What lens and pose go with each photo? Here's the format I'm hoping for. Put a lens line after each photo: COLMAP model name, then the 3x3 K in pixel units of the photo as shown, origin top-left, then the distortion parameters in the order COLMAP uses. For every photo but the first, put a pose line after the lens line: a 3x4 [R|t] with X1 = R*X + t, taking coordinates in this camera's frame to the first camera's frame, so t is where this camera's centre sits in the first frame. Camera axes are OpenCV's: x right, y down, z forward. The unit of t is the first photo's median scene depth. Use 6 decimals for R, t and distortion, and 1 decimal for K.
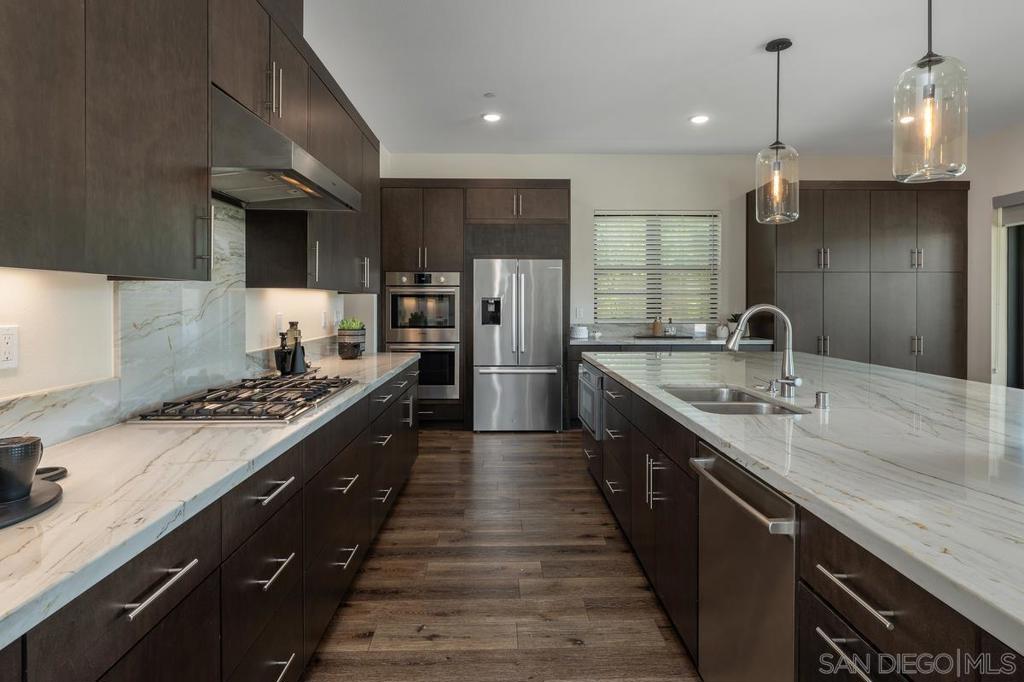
lens RADIAL K [[545.8, 0, 512.0], [0, 545.8, 341.0], [0, 0, 1]] dist [-0.001486, -0.000189]
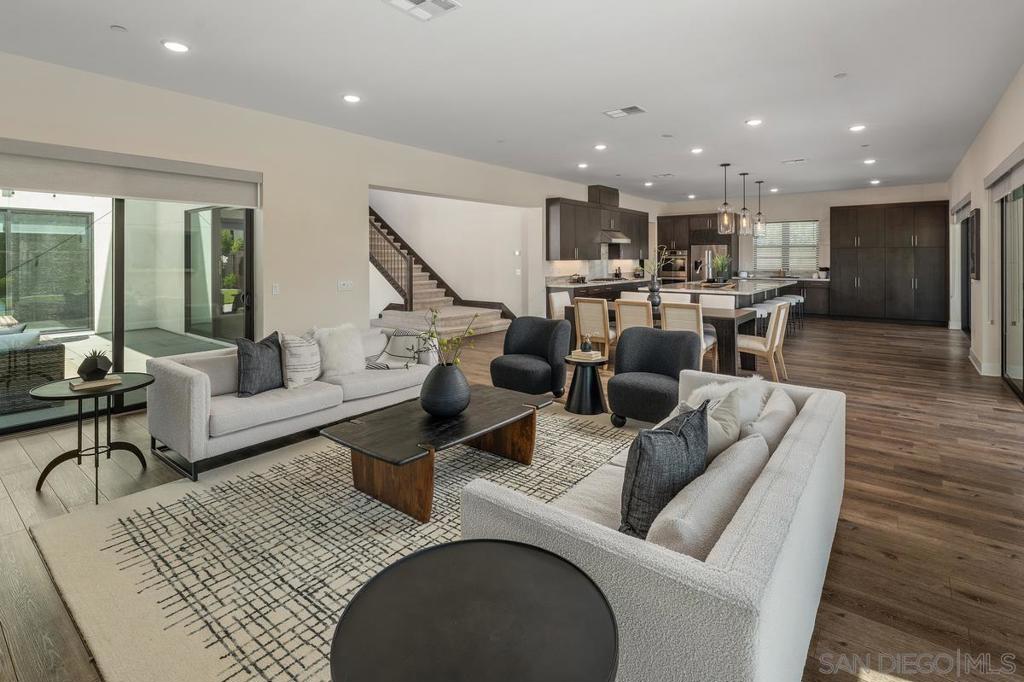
lens RADIAL K [[501.0, 0, 514.3], [0, 501.0, 308.5], [0, 0, 1]] dist [0.000383, -0.000262]
pose [[0.764148, 0.064660, -0.641792, 0.843174], [-0.041591, 0.997832, 0.051011, 0.067565], [0.643699, -0.012287, 0.765180, -1.413460]]
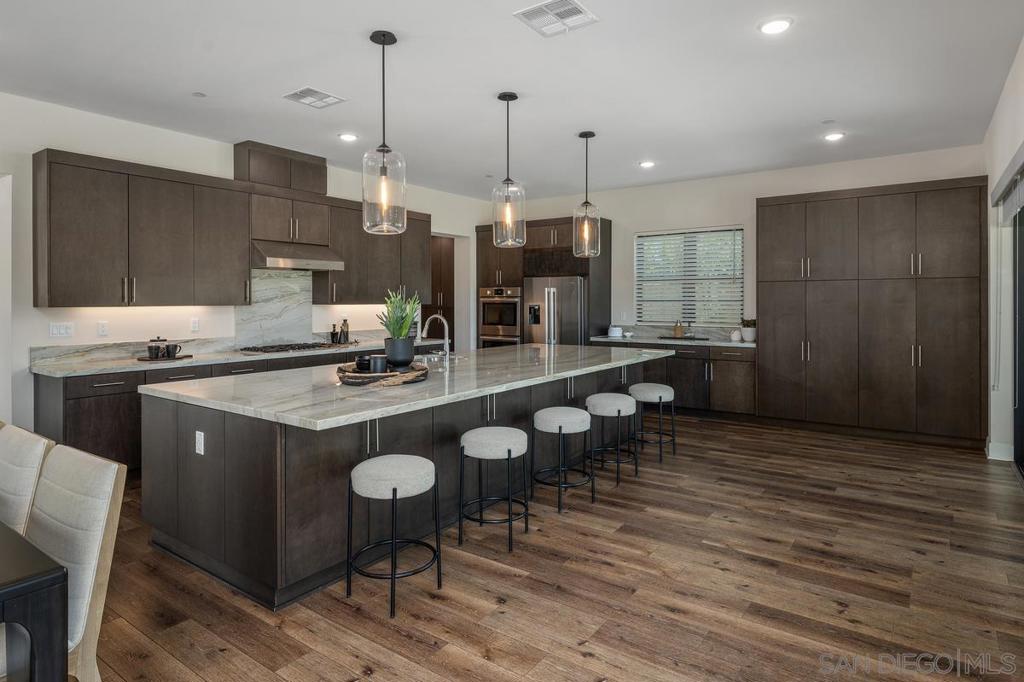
lens RADIAL K [[568.8, 0, 512.0], [0, 568.8, 341.0], [0, 0, 1]] dist [-0.036068, 0.000970]
pose [[0.801232, 0.038574, -0.597109, 0.785326], [-0.038442, 0.999177, 0.012964, -0.003246], [0.597117, 0.012567, 0.802056, -0.204013]]
